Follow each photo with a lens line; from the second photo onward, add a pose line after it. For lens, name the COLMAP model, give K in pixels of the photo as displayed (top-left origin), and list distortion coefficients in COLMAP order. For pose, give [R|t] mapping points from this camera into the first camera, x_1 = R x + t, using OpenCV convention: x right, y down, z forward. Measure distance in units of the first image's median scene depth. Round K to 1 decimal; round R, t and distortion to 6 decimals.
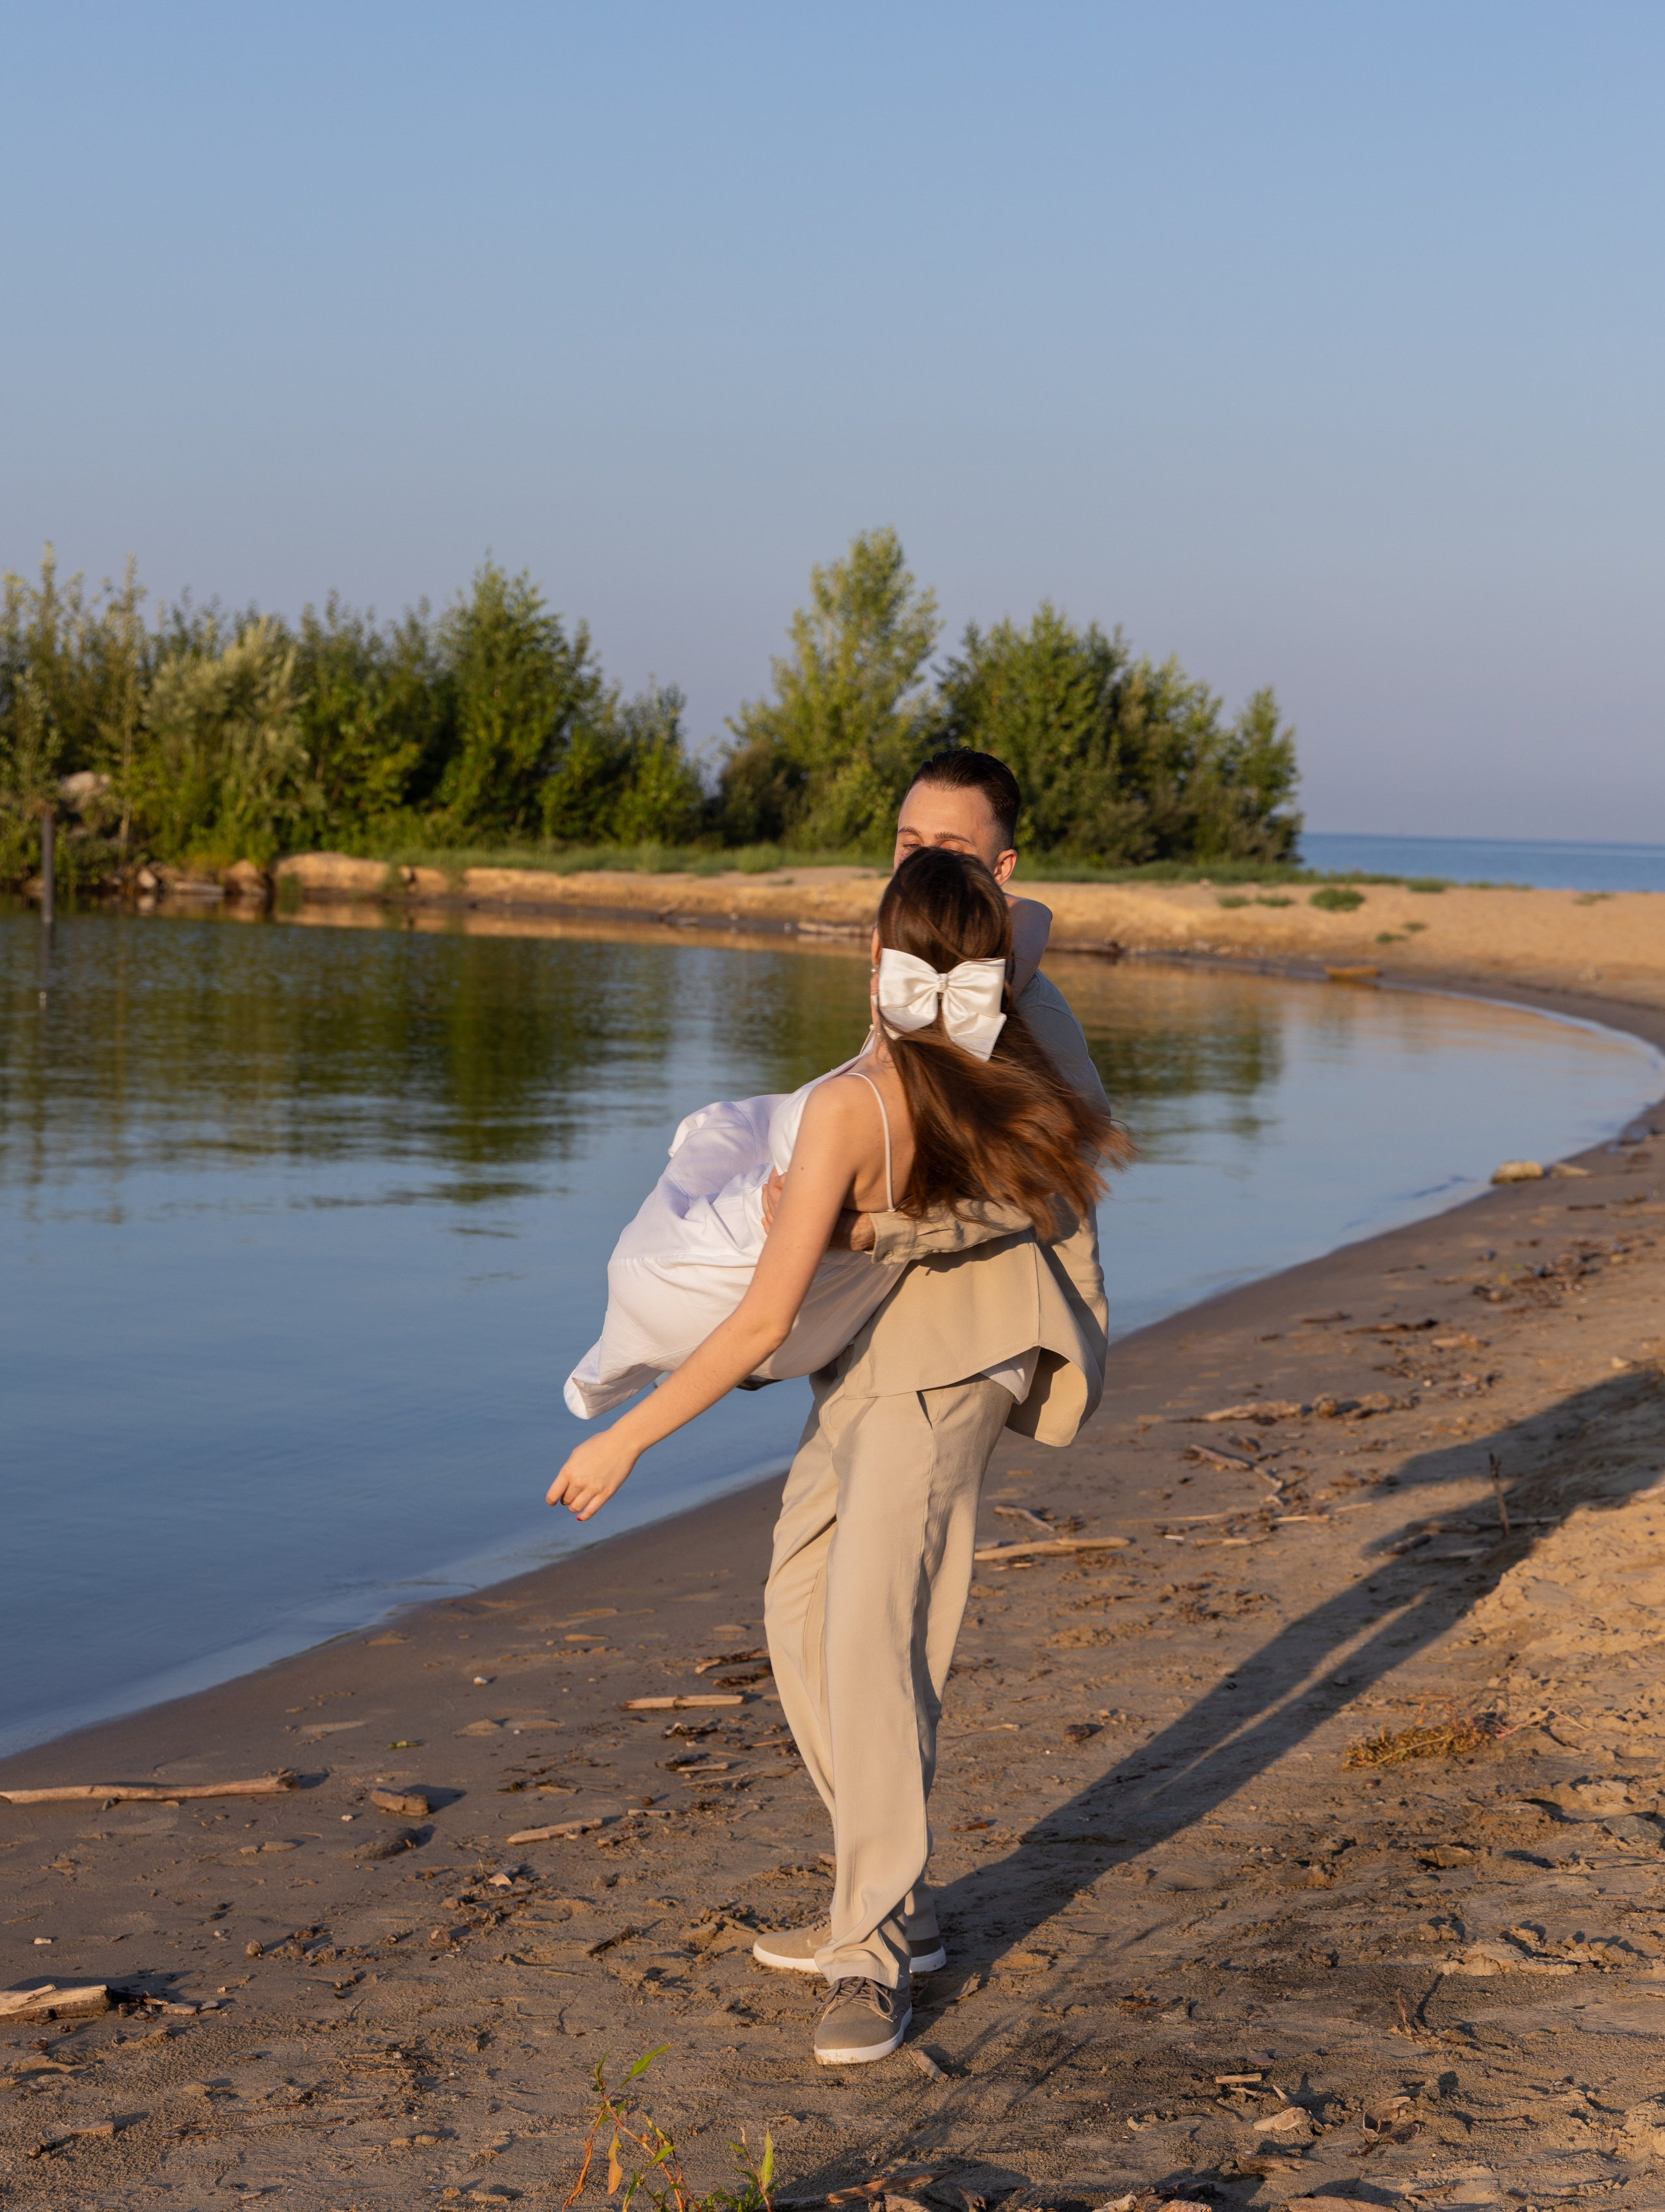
lens RADIAL K [[3634.1, 0, 1022.4], [0, 3634.1, 1107.2], [0, 0, 1]] dist [0.036934, 0.027992]
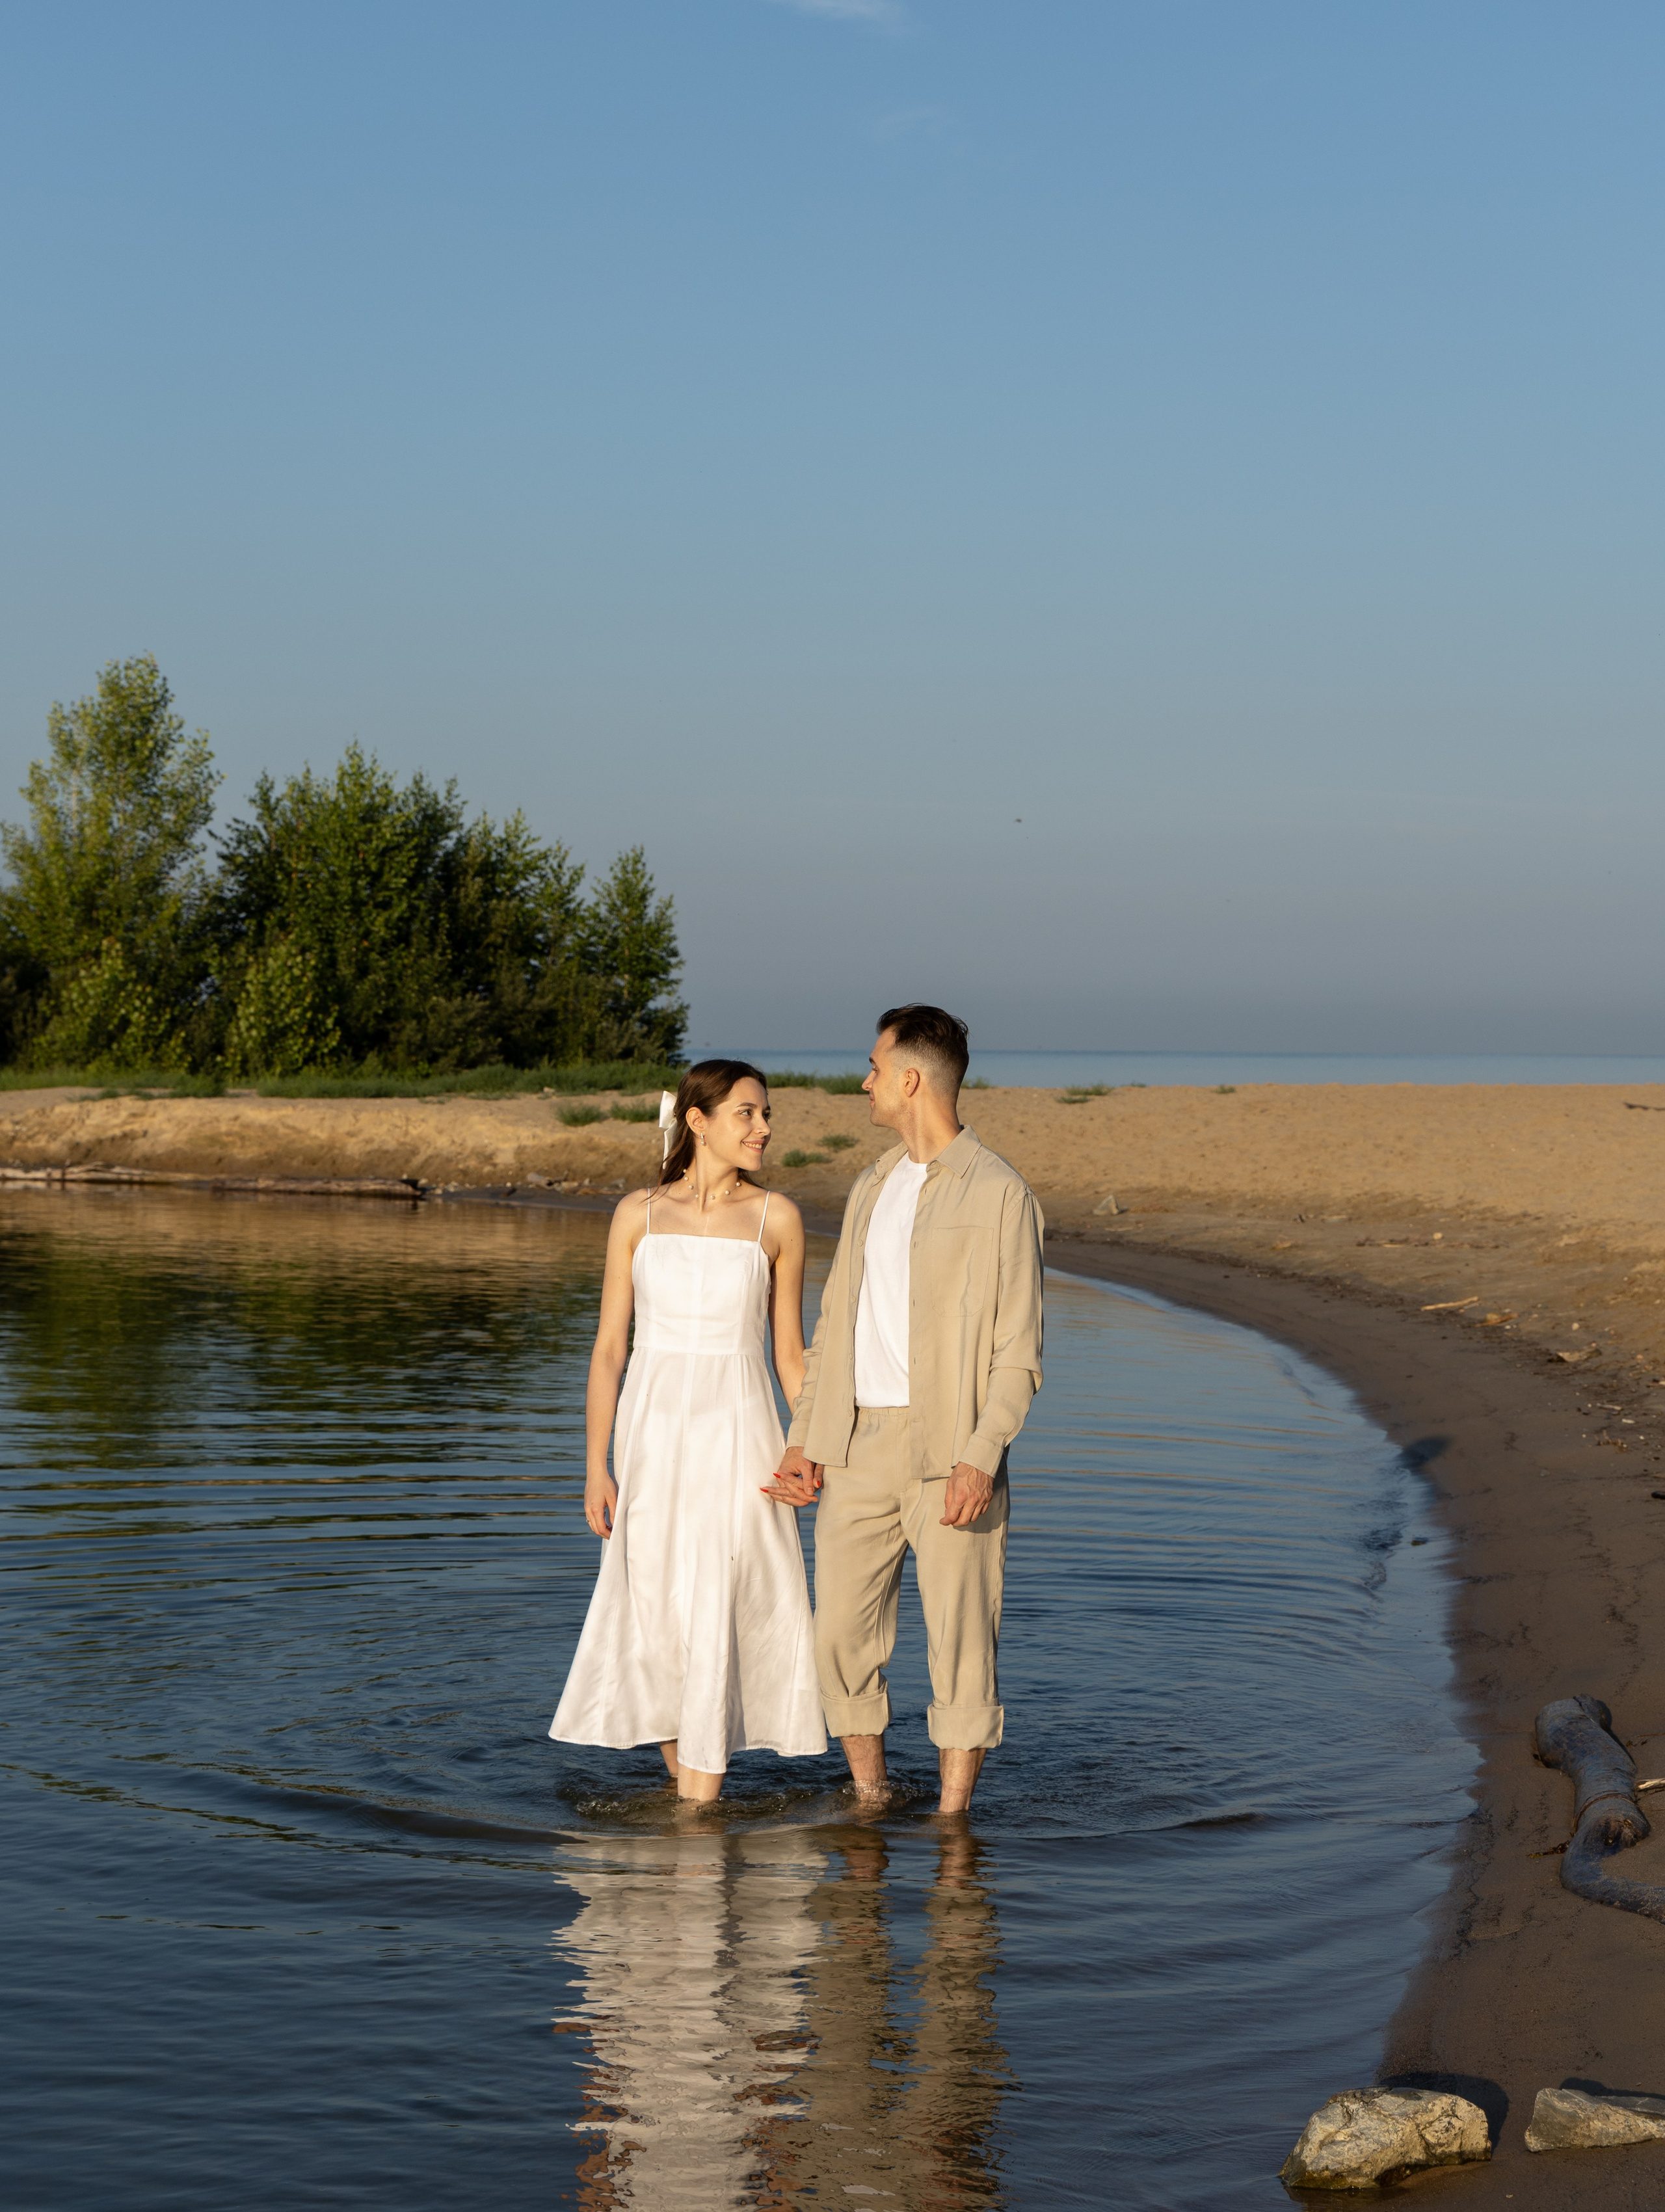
lens RADIAL K [[3481.9, 0, 832.5], [0, 3481.9, 1106.0], [0, 0, 1]] dist [-0.546801, 0.003587]
pose [[0.993256, -0.032682, 0.111243, 0.025963], [0.039406, 0.997492, -0.058792, -0.013781], [-0.109042, 0.062779, 0.992053, 0.266345]]
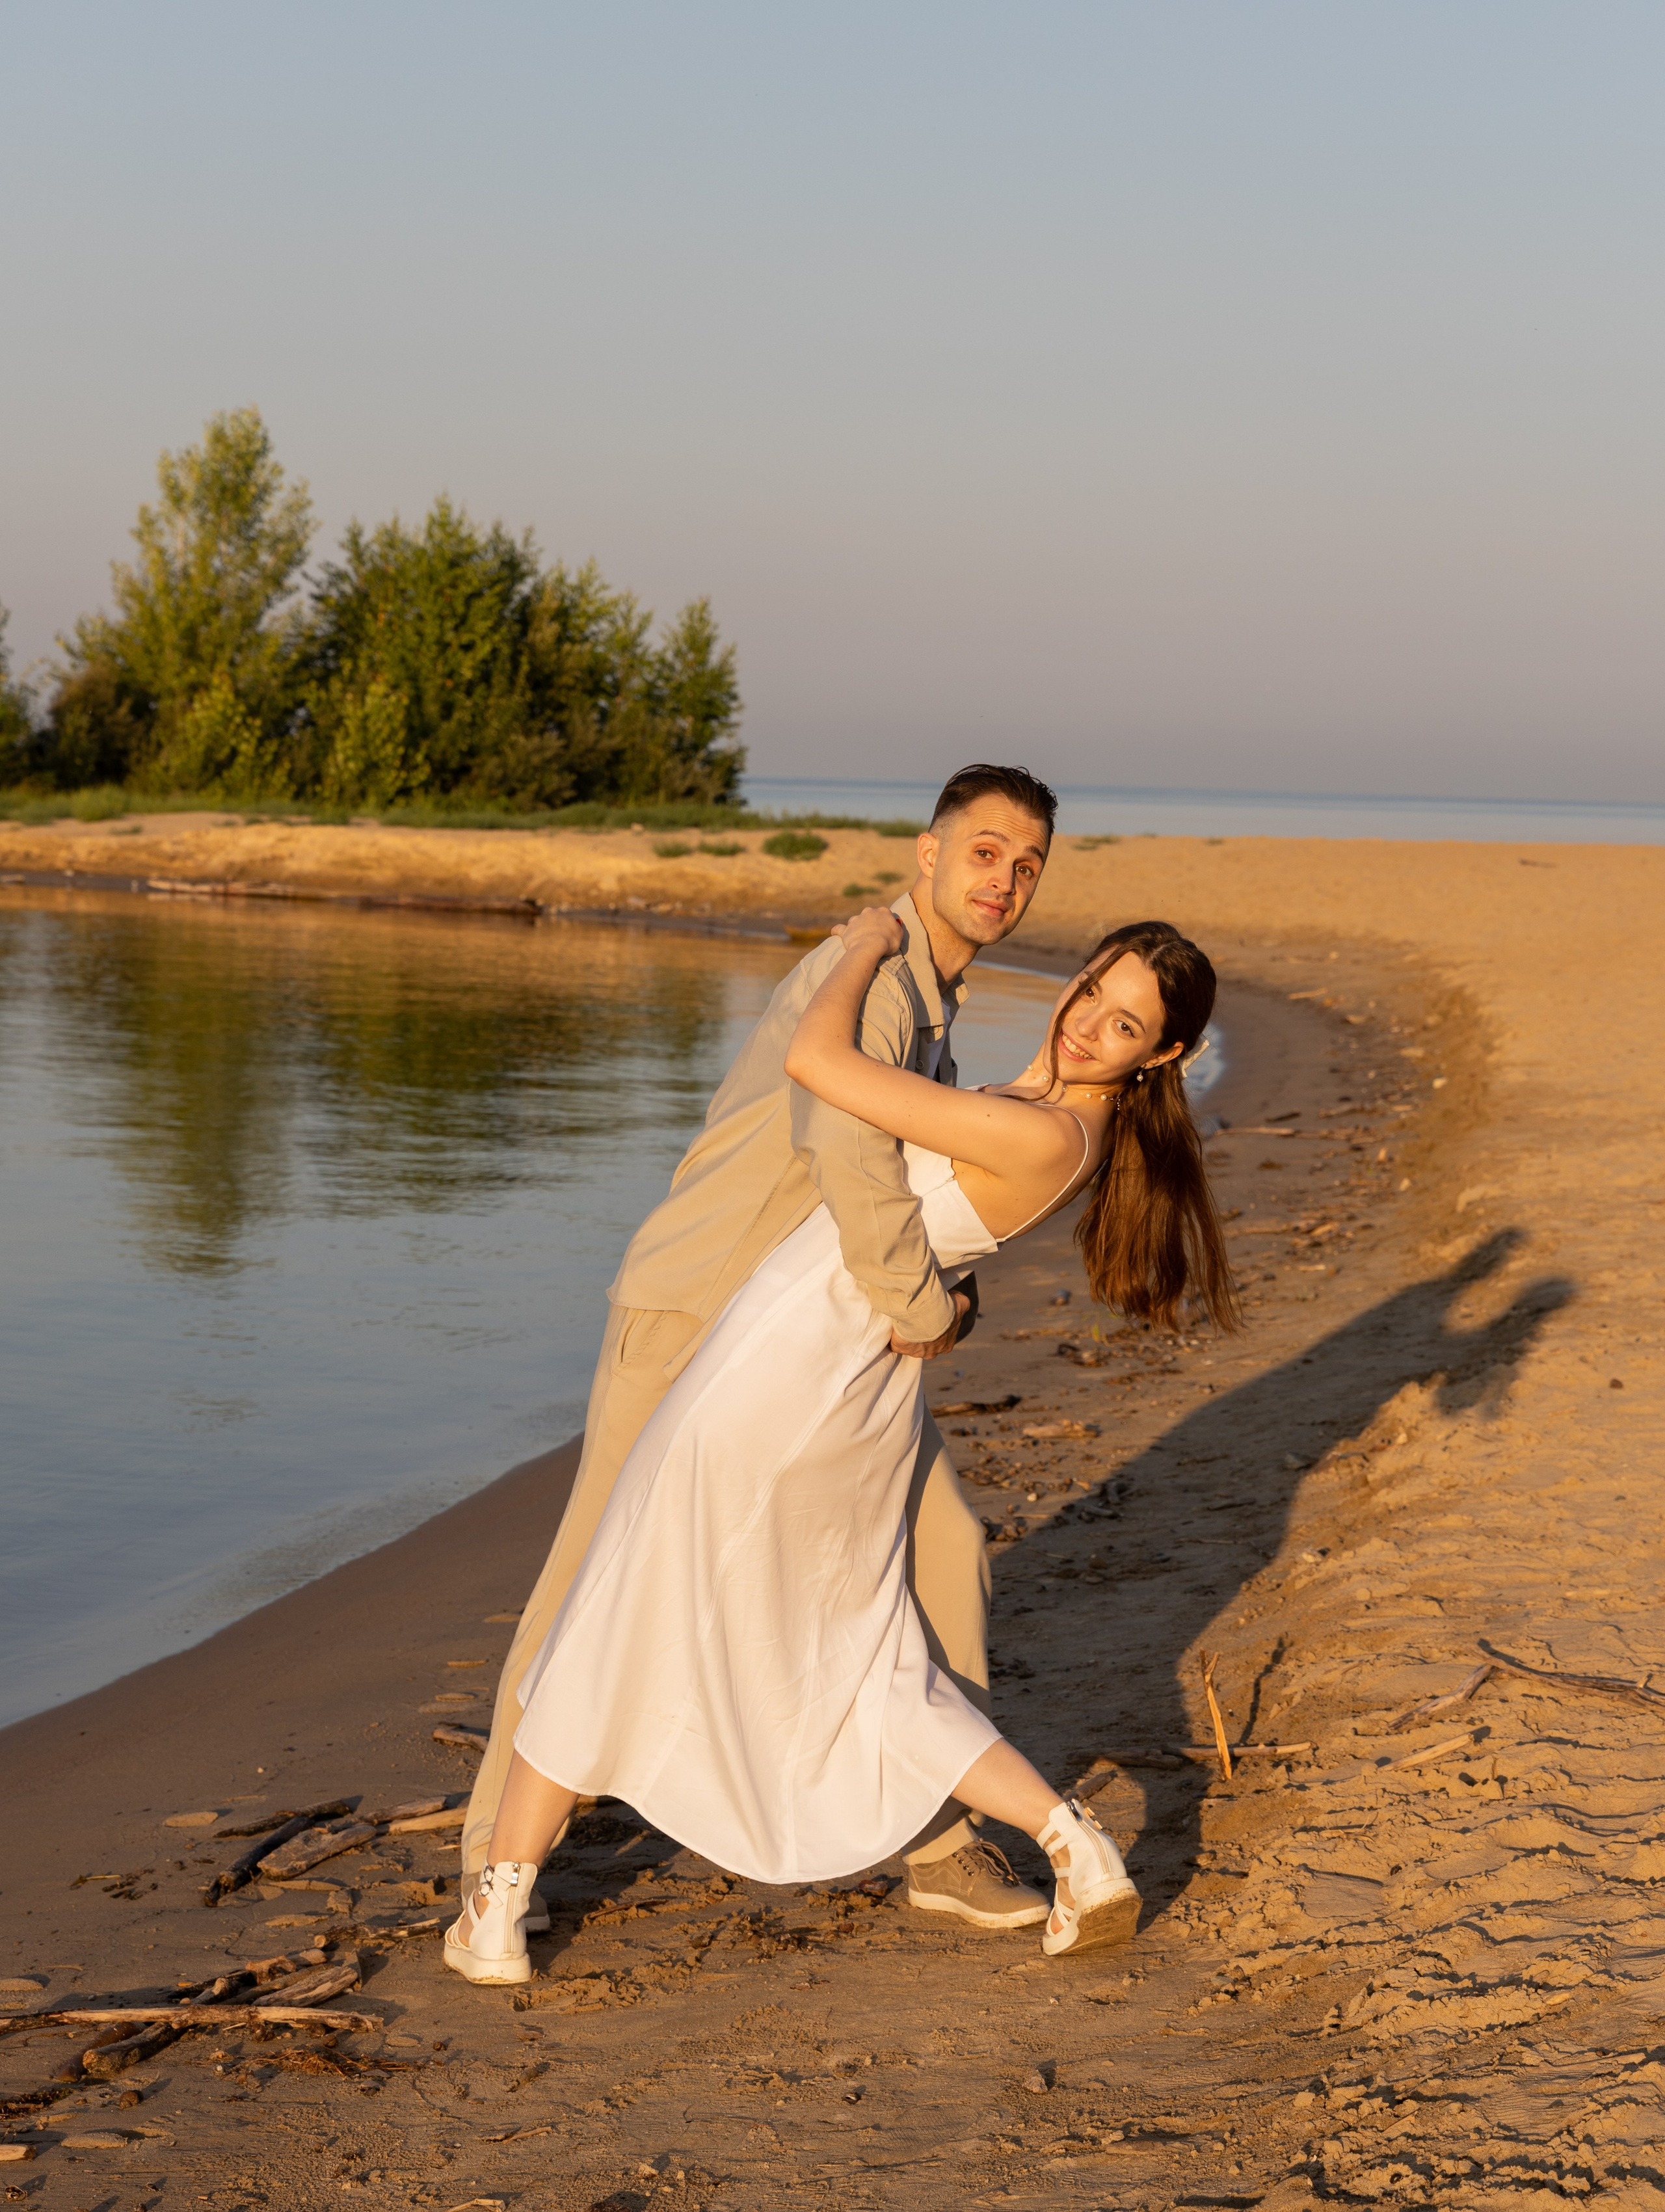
lens RADIAL K [[4111.4, 0, 832.5], [0, 4111.4, 1106.0], [0, 0, 1]] dist [0.001985, 0.011031]
pose [[0.994772, -0.014177, 0.101137, -0.001600], [0.013782, 0.999894, 0.004601, -0.001029], [-0.101191, -0.003183, 0.994862, 0.042830]]
